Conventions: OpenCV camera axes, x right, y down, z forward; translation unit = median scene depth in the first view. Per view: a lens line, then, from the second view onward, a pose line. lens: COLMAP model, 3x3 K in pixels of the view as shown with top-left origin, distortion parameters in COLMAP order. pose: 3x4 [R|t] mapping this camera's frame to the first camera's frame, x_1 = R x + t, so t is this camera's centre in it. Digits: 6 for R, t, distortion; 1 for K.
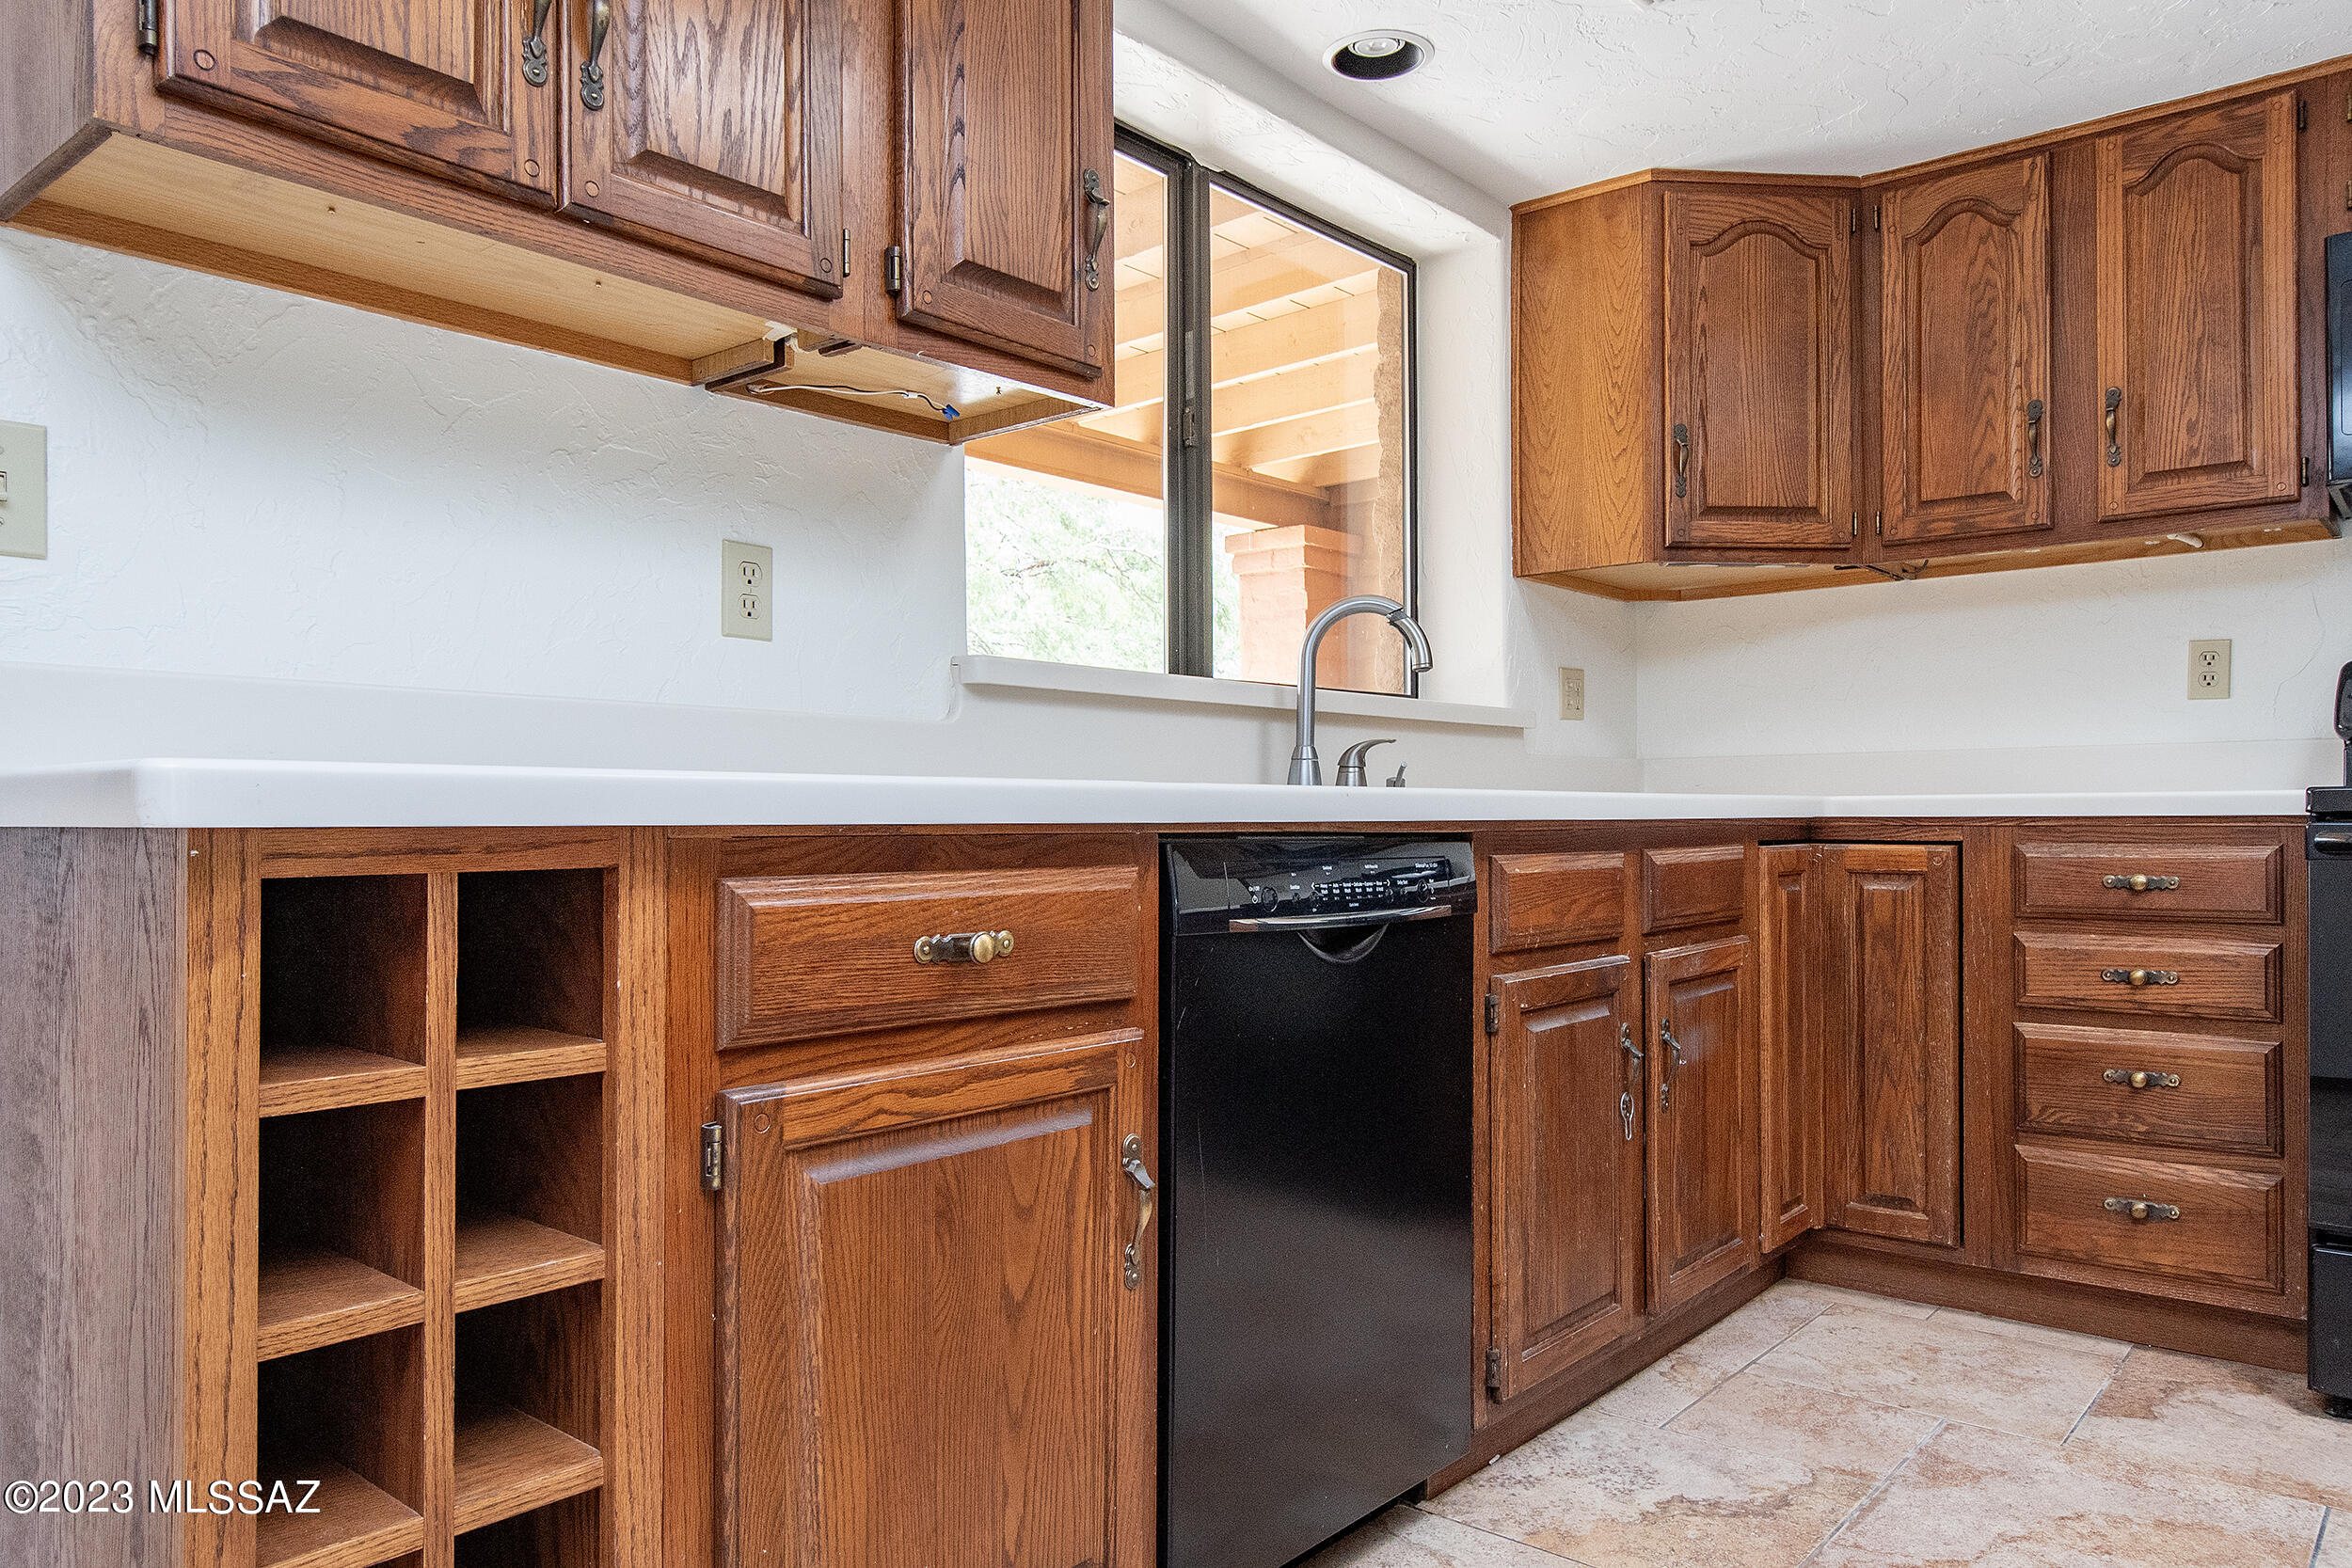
lens RADIAL K [[1607.3, 0, 1194.2], [0, 1607.3, 808.7], [0, 0, 1]] dist [0.005214, -0.003905]
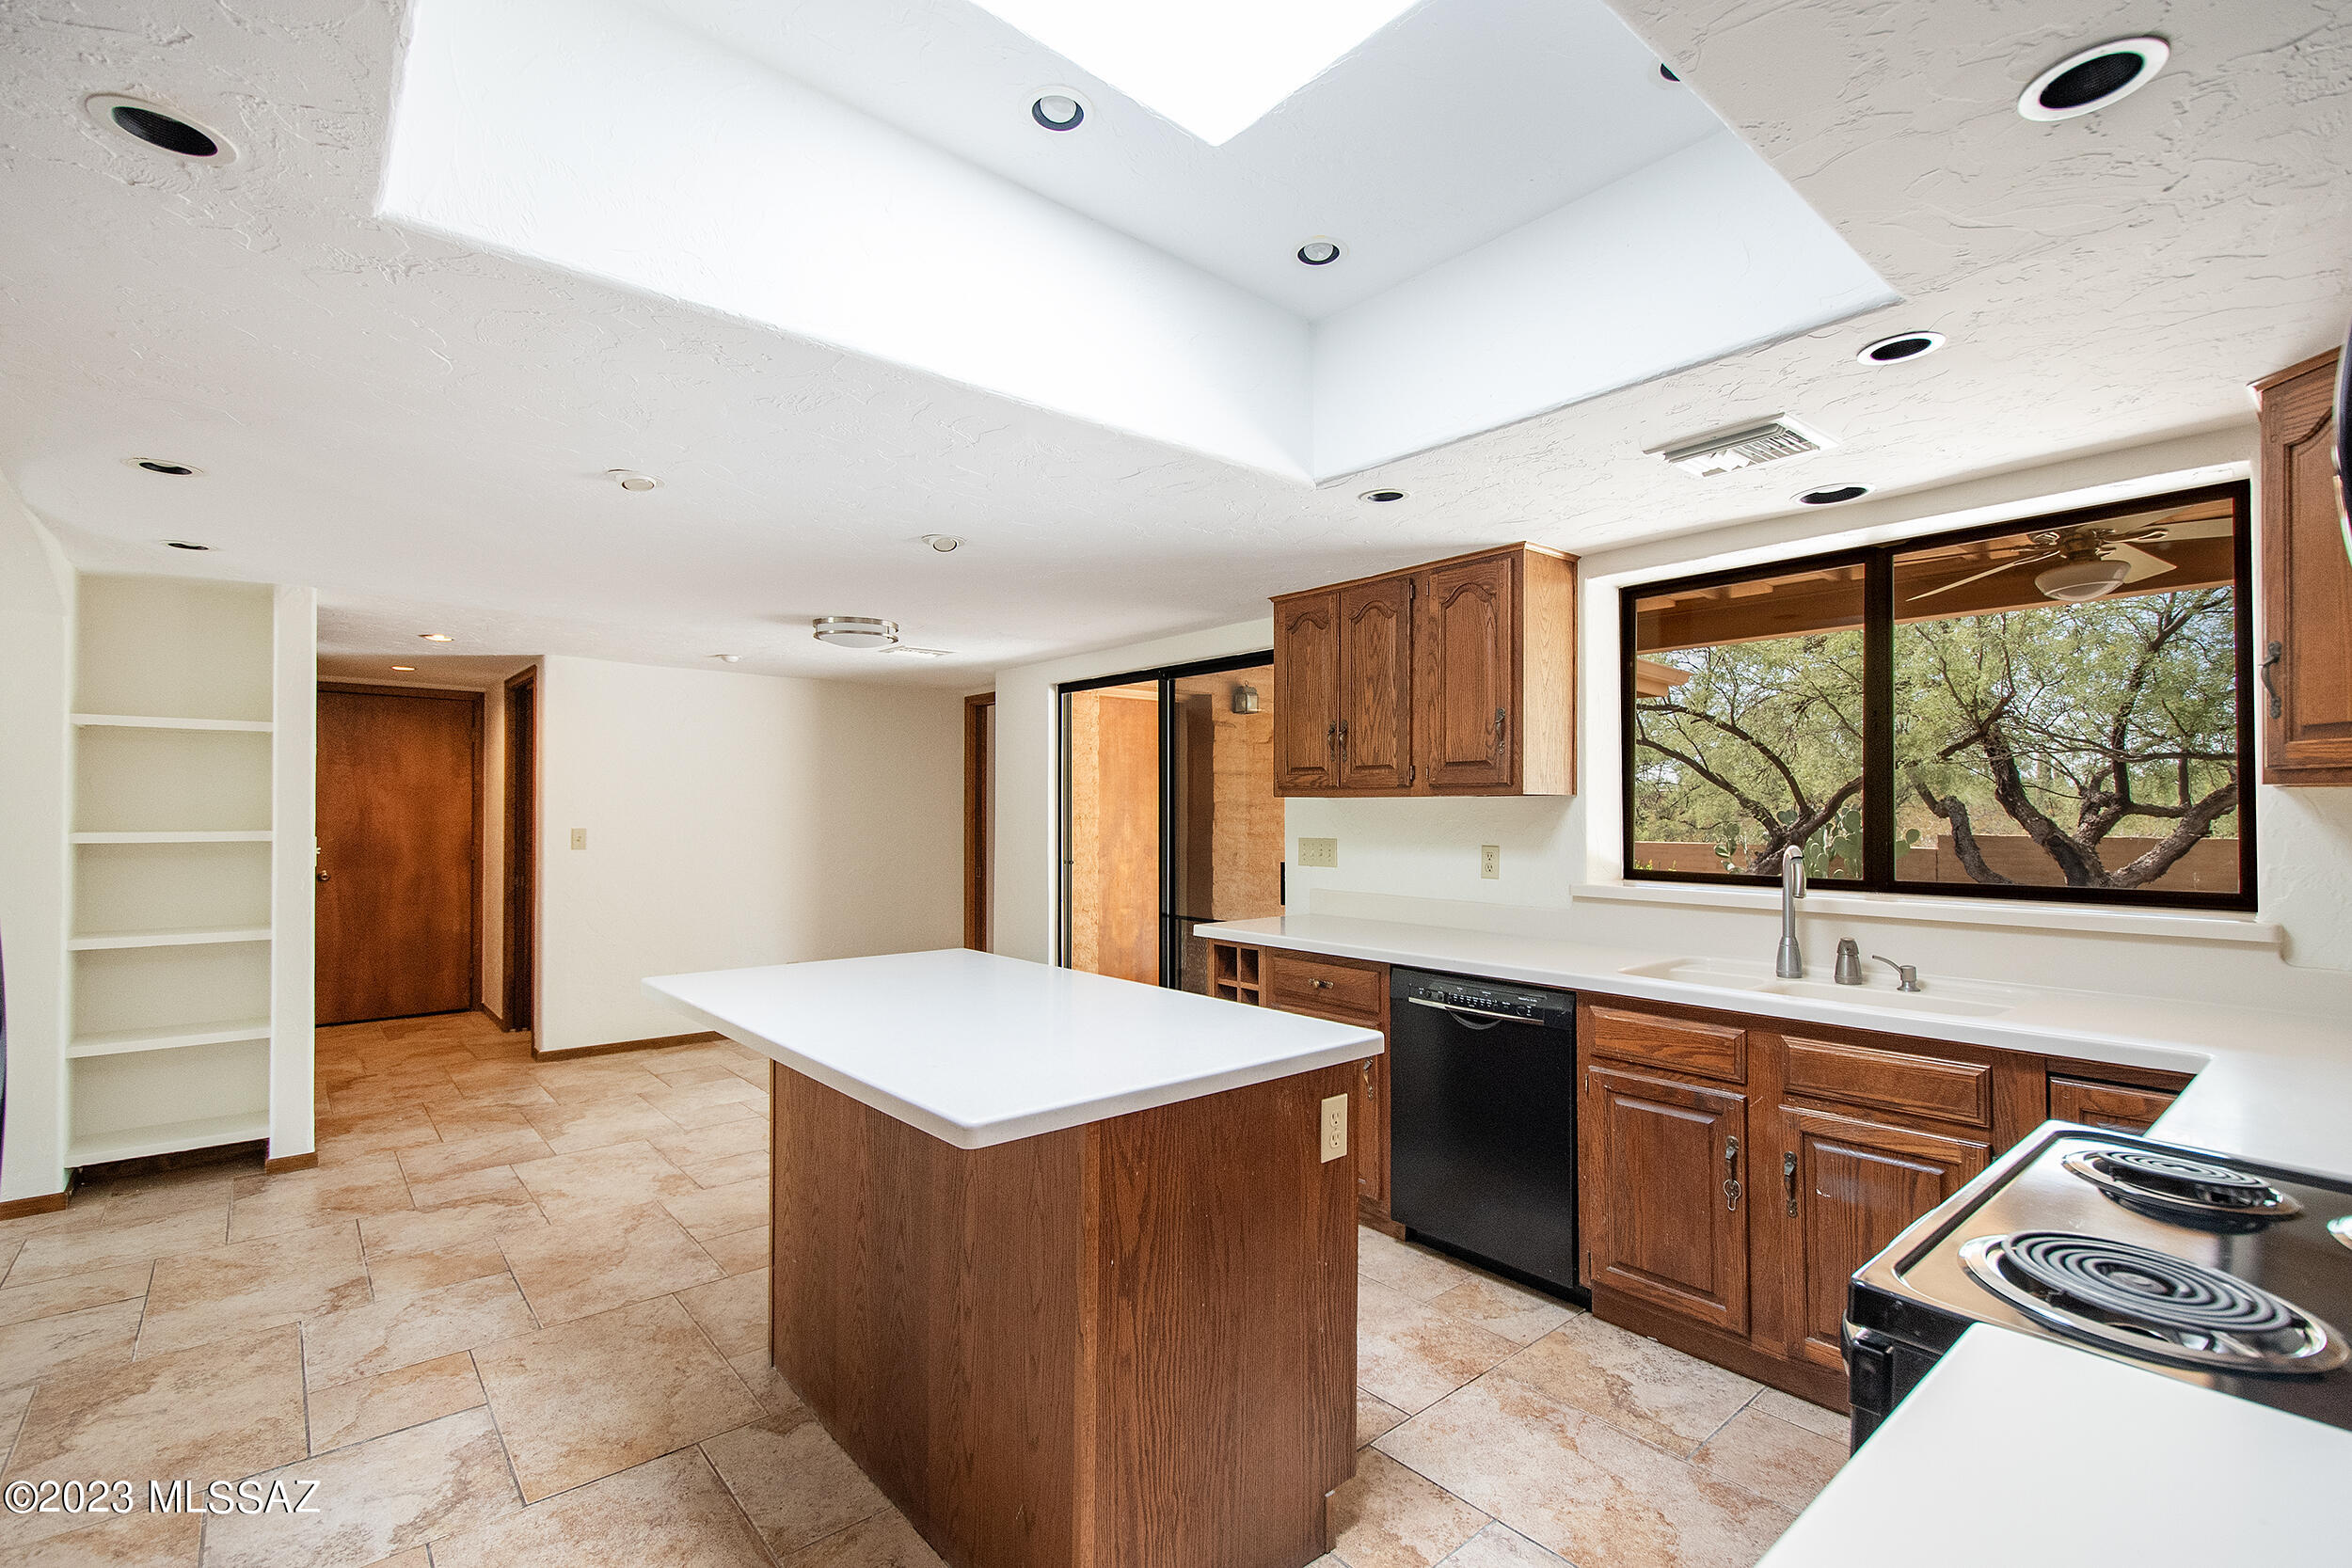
lens RADIAL K [[1052.9, 0, 1186.4], [0, 1052.9, 799.5], [0, 0, 1]] dist [0.017514, -0.005542]
pose [[-0.165197, -0.007191, -0.986234, 1.201892], [0.005076, 0.999954, -0.008141, -0.168422], [0.986248, -0.006351, -0.165153, 0.547961]]
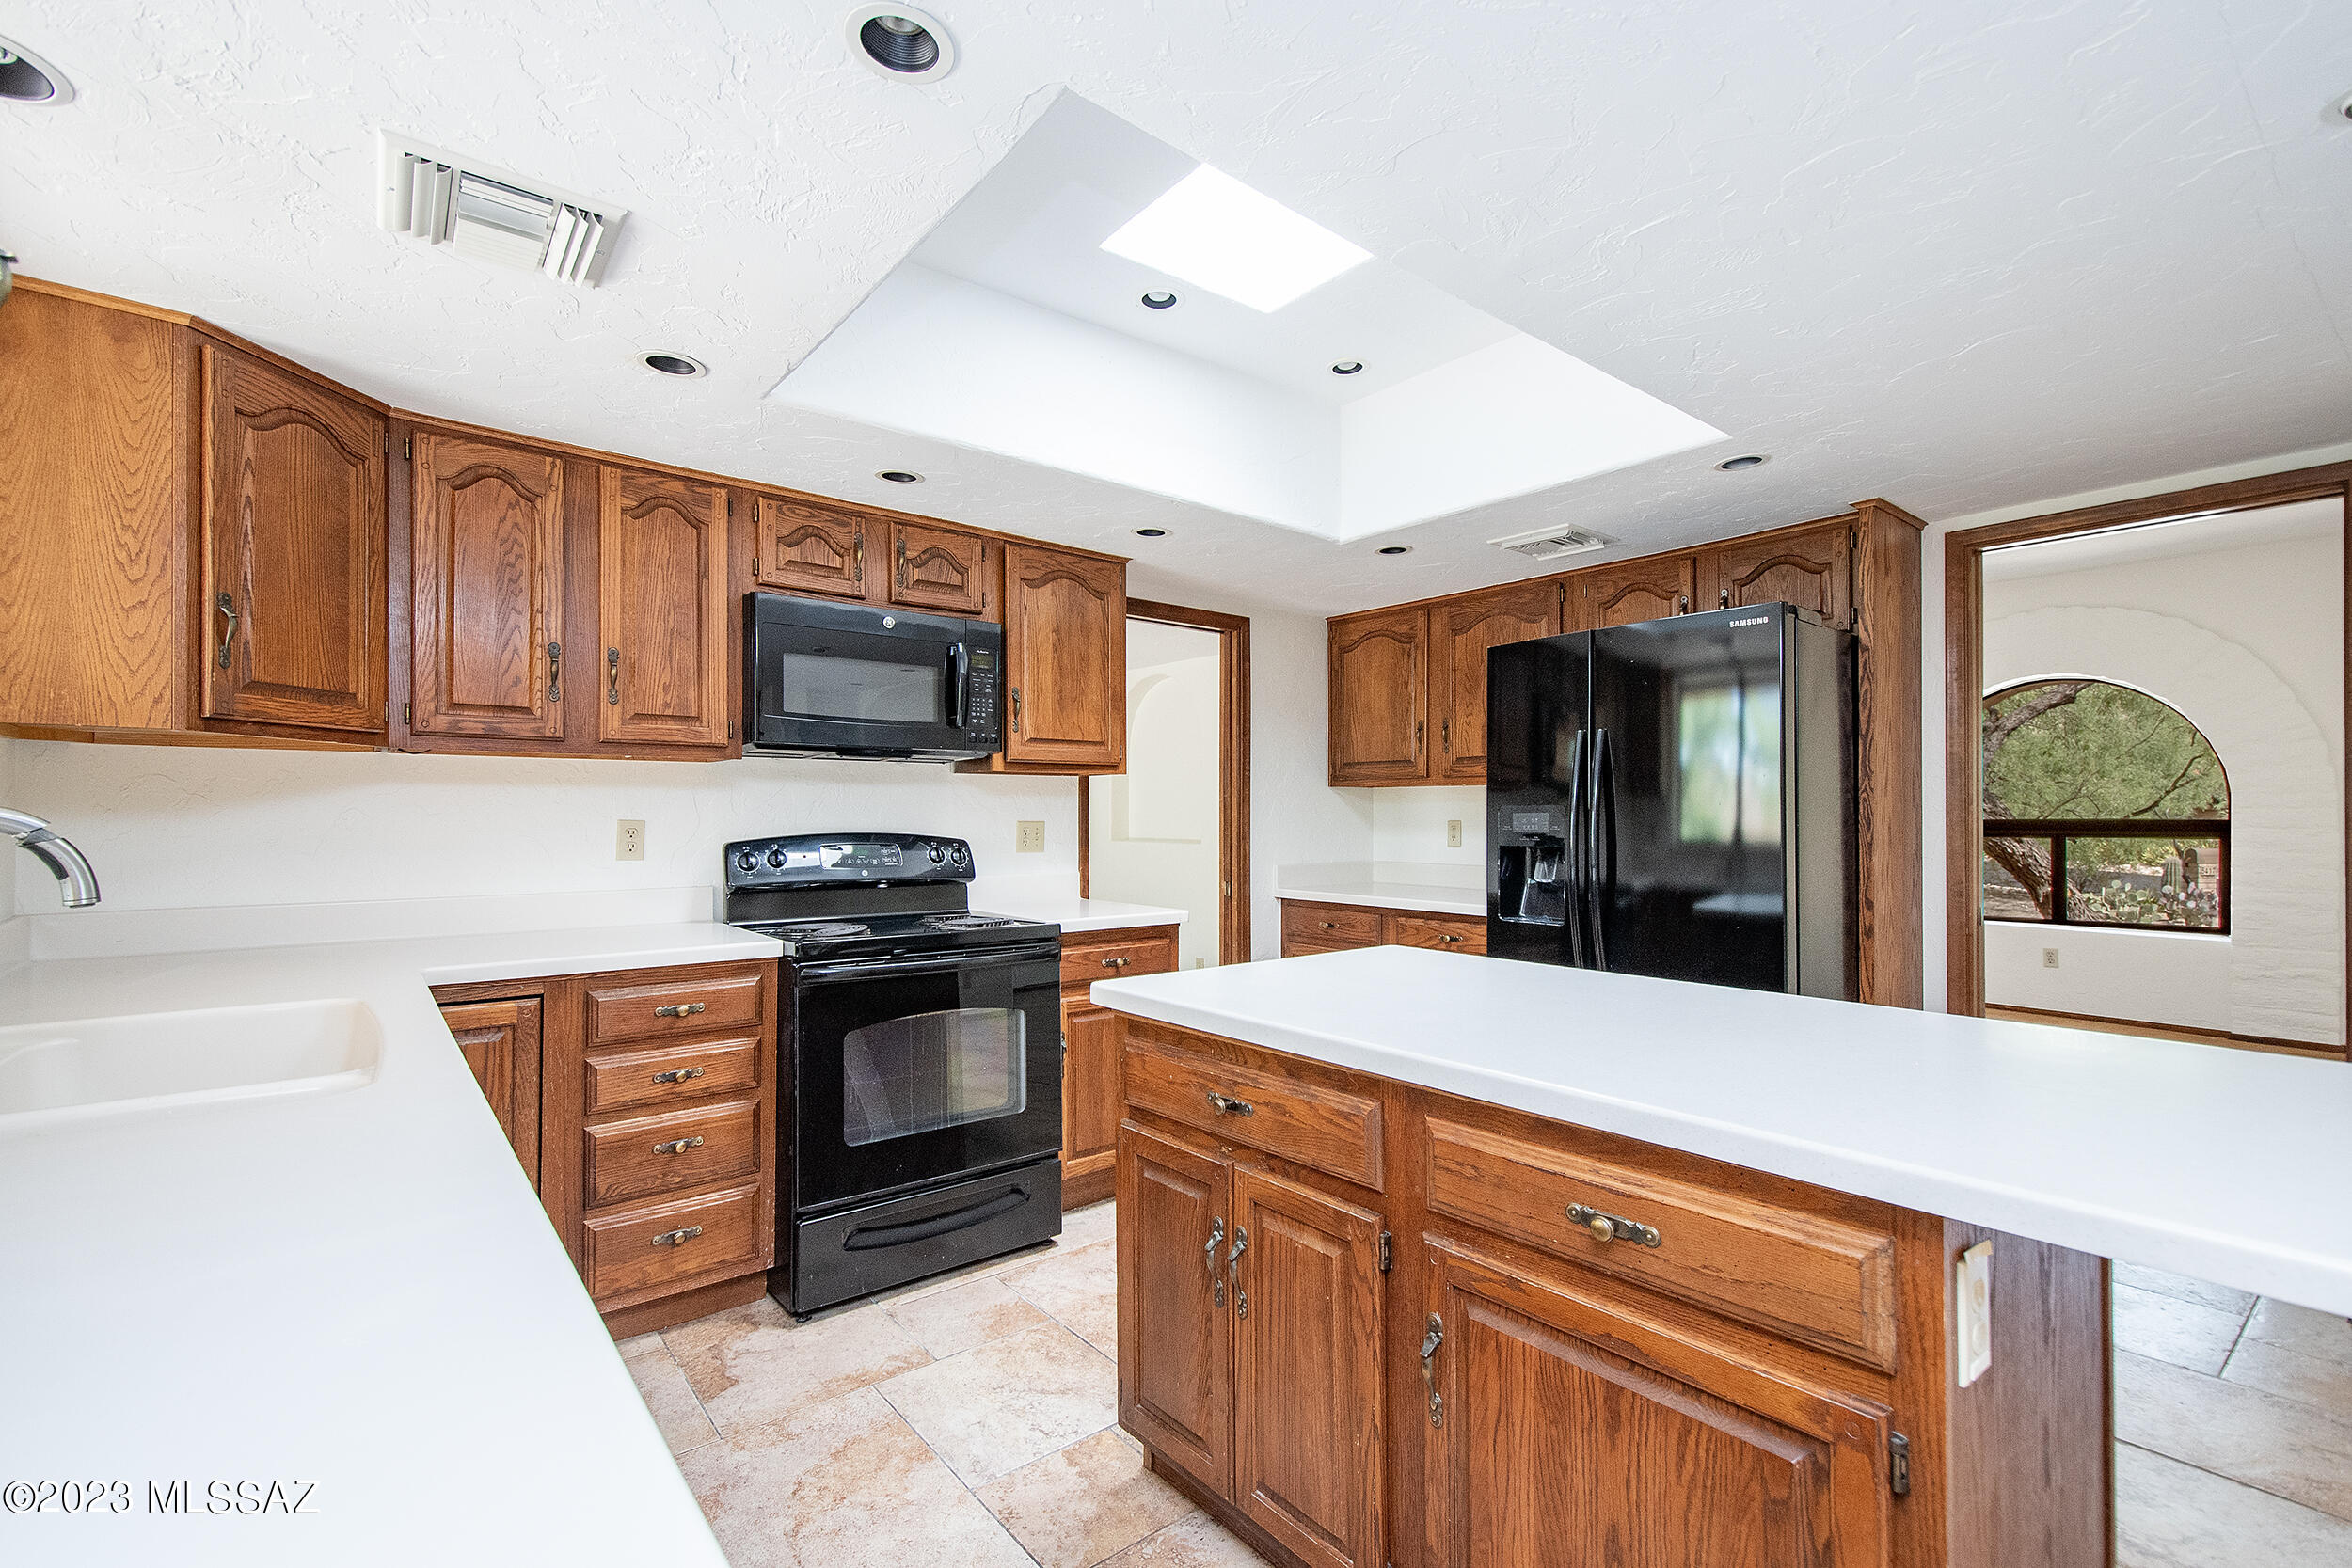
lens RADIAL K [[1052.9, 0, 1176.0], [0, 1052.9, 813.5], [0, 0, 1]] dist [0.017514, -0.005542]
pose [[0.199614, 0.005875, 0.979857, -0.246601], [-0.008843, 0.999952, -0.004194, -0.125526], [-0.979835, -0.007828, 0.199657, 0.357577]]
